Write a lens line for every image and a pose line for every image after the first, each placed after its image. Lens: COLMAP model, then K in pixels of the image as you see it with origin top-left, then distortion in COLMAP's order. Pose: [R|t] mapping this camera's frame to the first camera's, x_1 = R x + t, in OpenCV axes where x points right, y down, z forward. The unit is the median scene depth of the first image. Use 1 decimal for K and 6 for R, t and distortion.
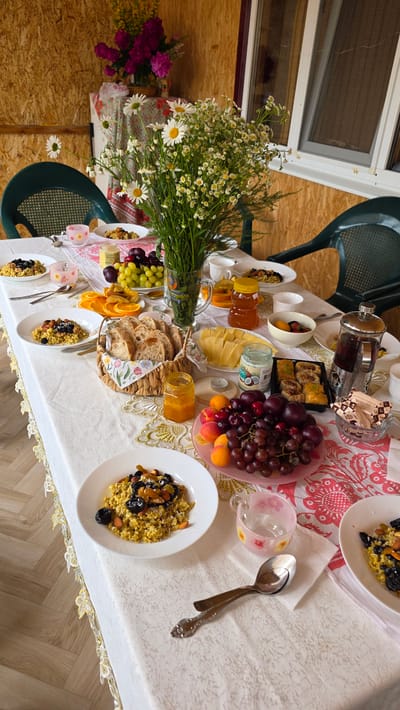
lens RADIAL K [[509.8, 0, 206.9], [0, 509.8, 357.6], [0, 0, 1]] dist [0.006112, 0.001277]
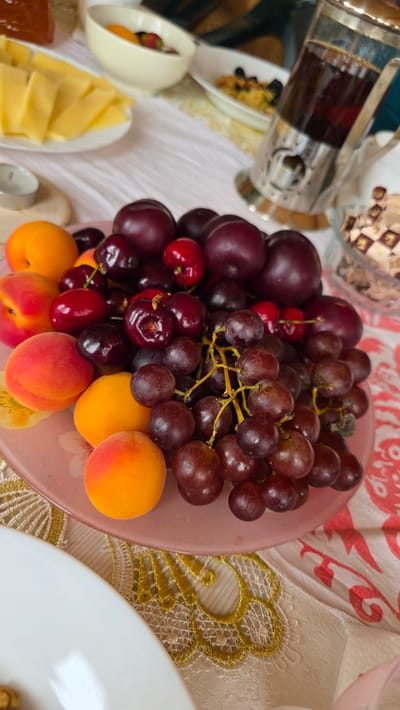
lens RADIAL K [[501.2, 0, 200.0], [0, 501.2, 355.0], [0, 0, 1]] dist [0.002306, -0.002102]
pose [[0.867110, -0.181774, 0.463765, -0.039214], [0.002181, 0.932415, 0.361384, 0.039990], [-0.498111, -0.312348, 0.808903, 0.683769]]
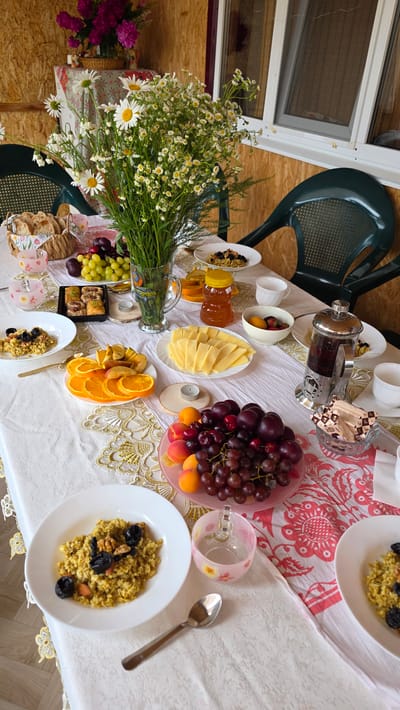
lens RADIAL K [[501.2, 0, 200.0], [0, 501.2, 355.0], [0, 0, 1]] dist [0.002306, -0.002102]
pose [[0.999484, -0.028523, 0.014778, 0.032944], [0.027735, 0.998310, 0.051067, -0.063283], [-0.016210, -0.050631, 0.998586, 0.106889]]
